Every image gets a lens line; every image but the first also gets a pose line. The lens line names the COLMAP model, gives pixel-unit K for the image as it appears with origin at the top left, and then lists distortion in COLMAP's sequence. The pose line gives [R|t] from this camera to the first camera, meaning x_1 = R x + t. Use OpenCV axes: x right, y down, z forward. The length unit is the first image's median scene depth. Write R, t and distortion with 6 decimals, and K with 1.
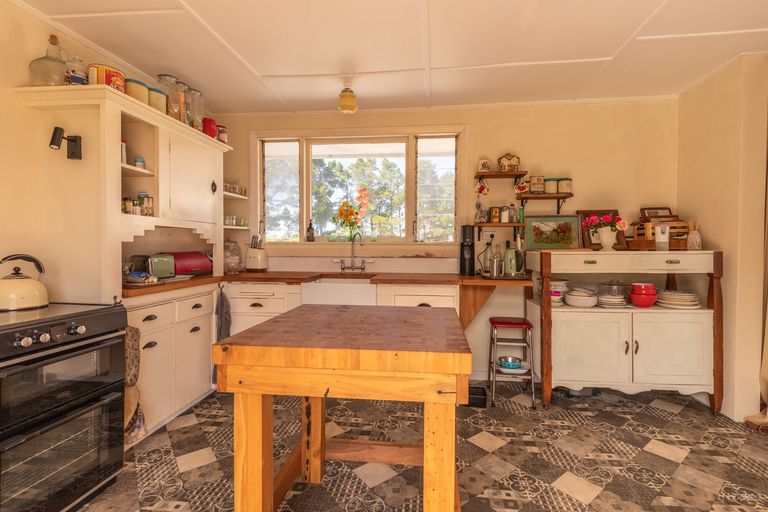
lens RADIAL K [[352.6, 0, 404.4], [0, 352.6, 250.3], [0, 0, 1]] dist [0.000912, 0.000137]
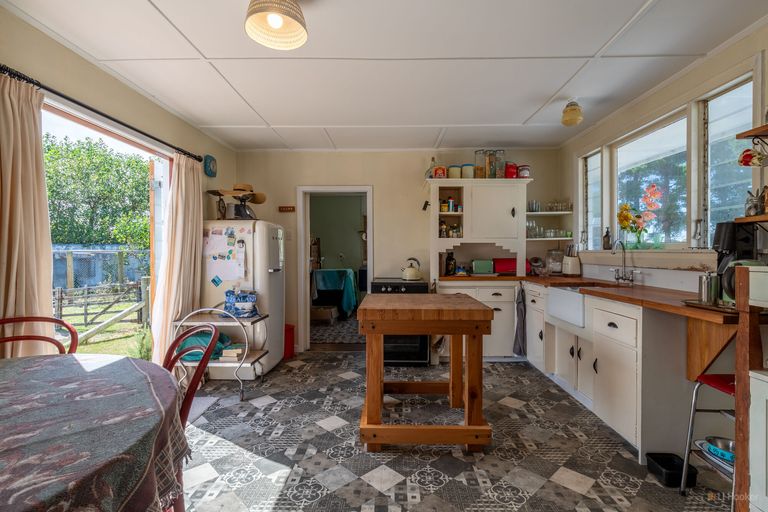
lens RADIAL K [[365.8, 0, 384.0], [0, 365.8, 256.0], [0, 0, 1]] dist [0.001228, -0.000068]
pose [[0.087367, 0.007640, -0.996147, 0.807913], [-0.008468, 0.999940, 0.006927, -0.009971], [0.996140, 0.007830, 0.087426, 0.336678]]
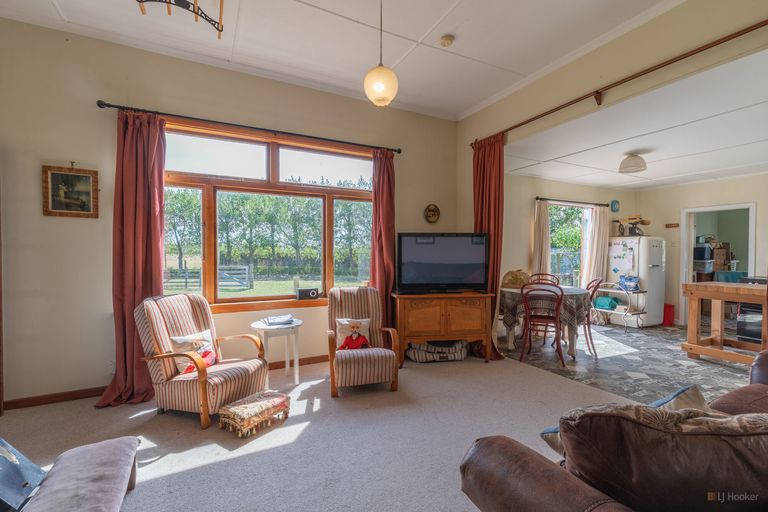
lens RADIAL K [[346.3, 0, 384.0], [0, 346.3, 256.0], [0, 0, 1]] dist [-0.000867, -0.000133]
pose [[-0.835732, -0.005094, -0.549114, 1.855531], [-0.018244, 0.999663, 0.018493, -0.014134], [0.548835, 0.025473, -0.835543, 0.857958]]
